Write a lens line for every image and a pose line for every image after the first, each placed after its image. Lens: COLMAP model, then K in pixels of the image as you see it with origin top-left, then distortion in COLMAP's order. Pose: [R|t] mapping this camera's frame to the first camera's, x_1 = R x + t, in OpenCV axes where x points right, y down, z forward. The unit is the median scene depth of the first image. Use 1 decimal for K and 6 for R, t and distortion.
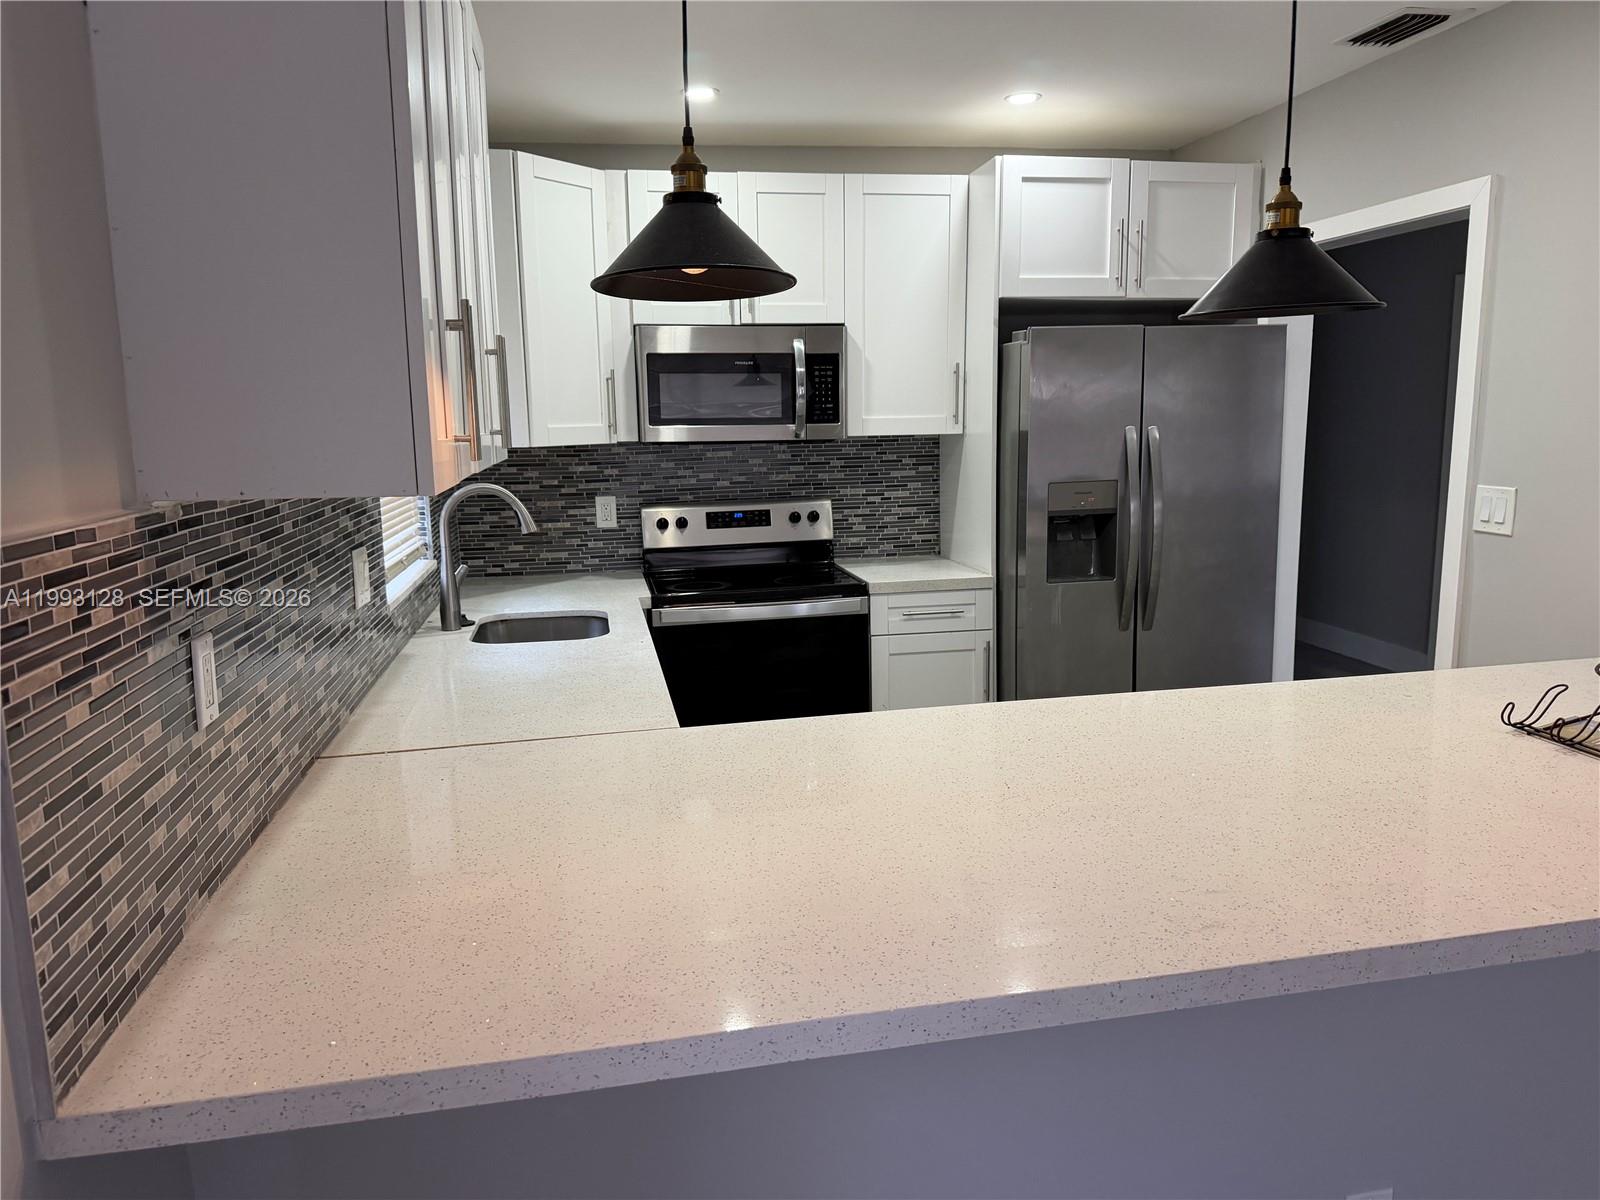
lens RADIAL K [[1122.0, 0, 800.0], [0, 1122.0, 600.0], [0, 0, 1]] dist [0.179564, -0.343171]
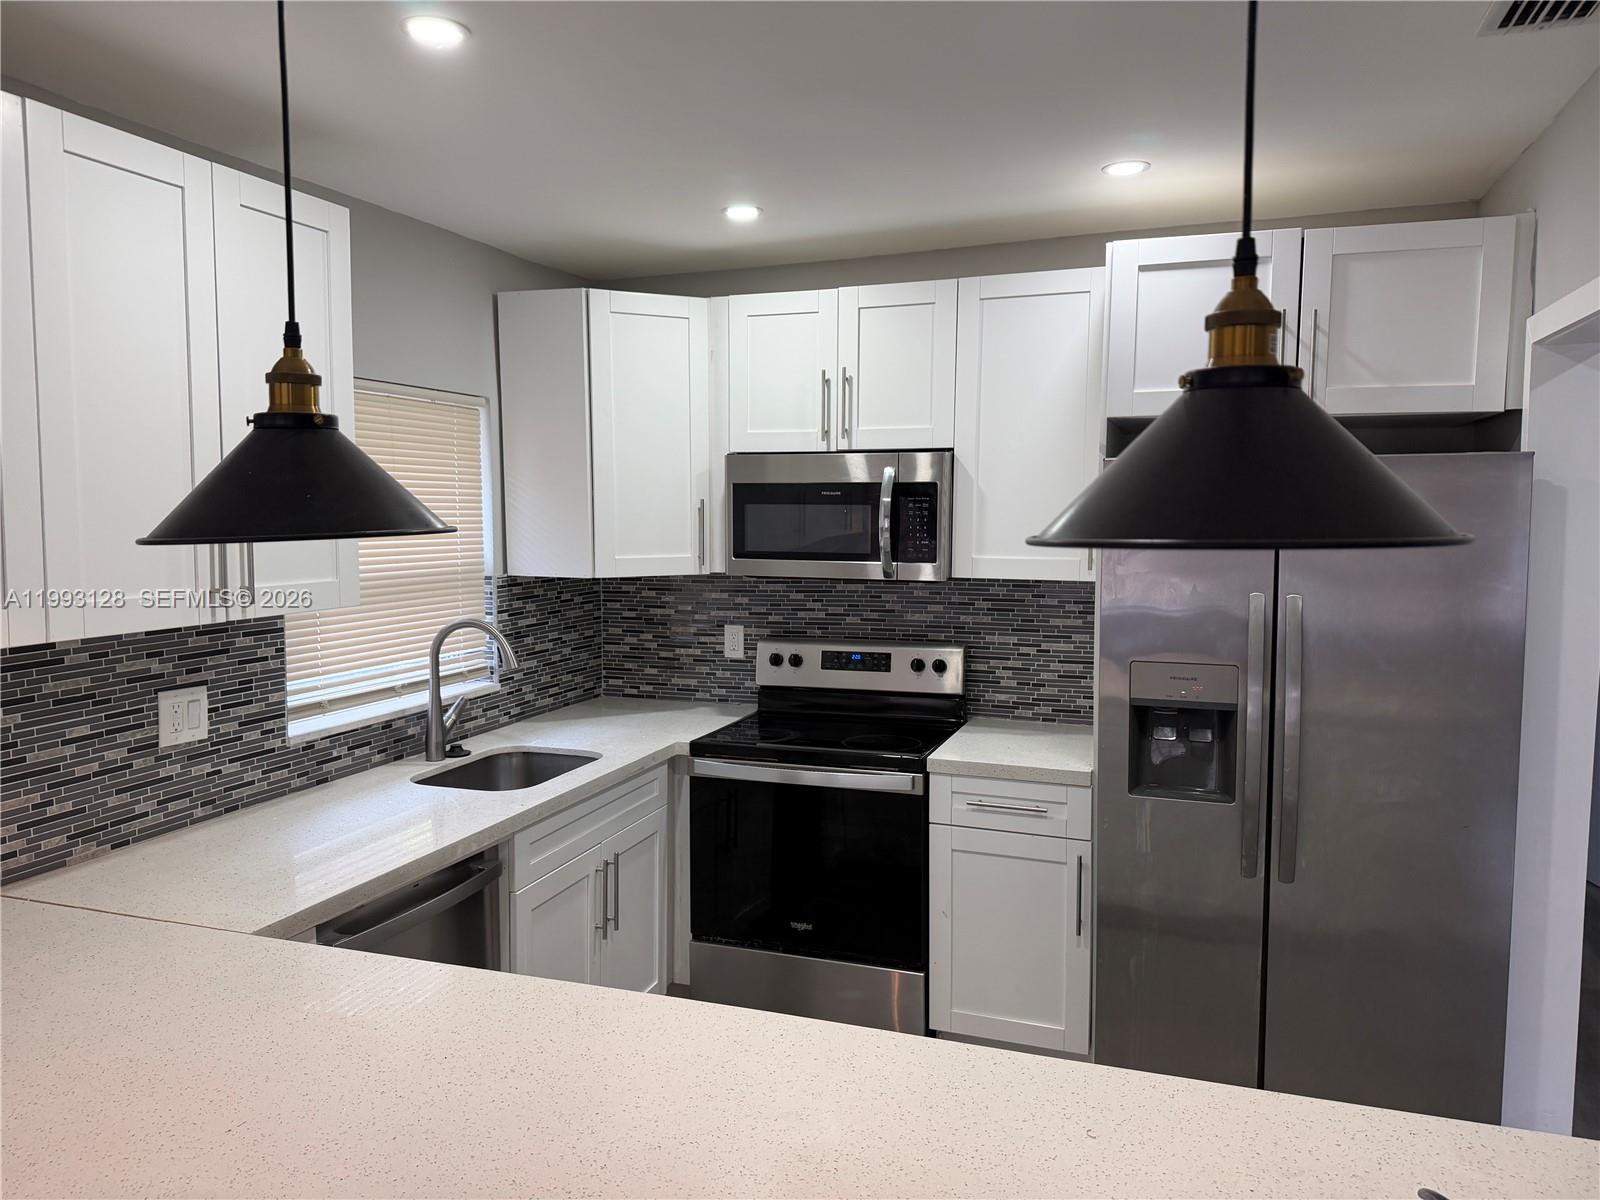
lens RADIAL K [[1122.0, 0, 800.0], [0, 1122.0, 600.0], [0, 0, 1]] dist [0.179564, -0.343171]
pose [[0.860868, 0.063646, -0.504832, 0.355568], [-0.099415, 0.994064, -0.044204, -0.076995], [0.499022, 0.088242, 0.862085, 0.208225]]
